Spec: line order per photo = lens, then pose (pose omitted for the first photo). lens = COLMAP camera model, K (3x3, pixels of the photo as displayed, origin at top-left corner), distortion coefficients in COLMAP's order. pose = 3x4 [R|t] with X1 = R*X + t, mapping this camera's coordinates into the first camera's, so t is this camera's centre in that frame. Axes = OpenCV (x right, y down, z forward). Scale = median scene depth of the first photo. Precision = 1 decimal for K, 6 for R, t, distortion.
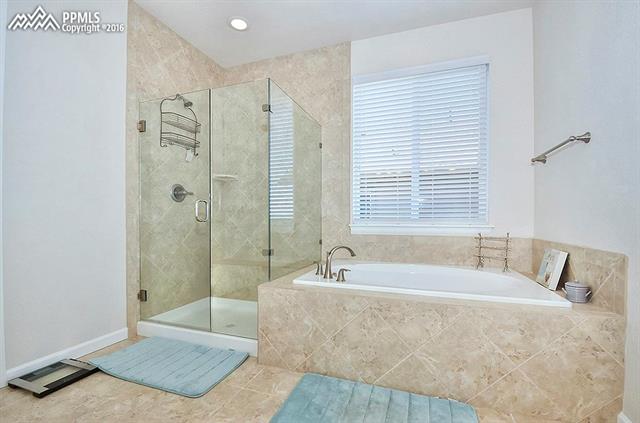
lens RADIAL K [[285.7, 0, 320.7], [0, 285.7, 221.1], [0, 0, 1]] dist [-0.001095, -0.000022]
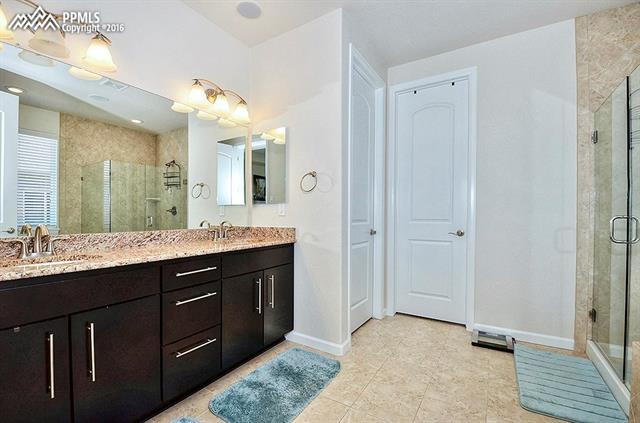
lens RADIAL K [[285.7, 0, 320.7], [0, 285.7, 221.1], [0, 0, 1]] dist [-0.001095, -0.000022]
pose [[-0.195997, 0.002853, -0.980600, 0.501199], [-0.001067, 0.999995, 0.003122, -0.056607], [0.980604, 0.001658, -0.195992, 0.303309]]
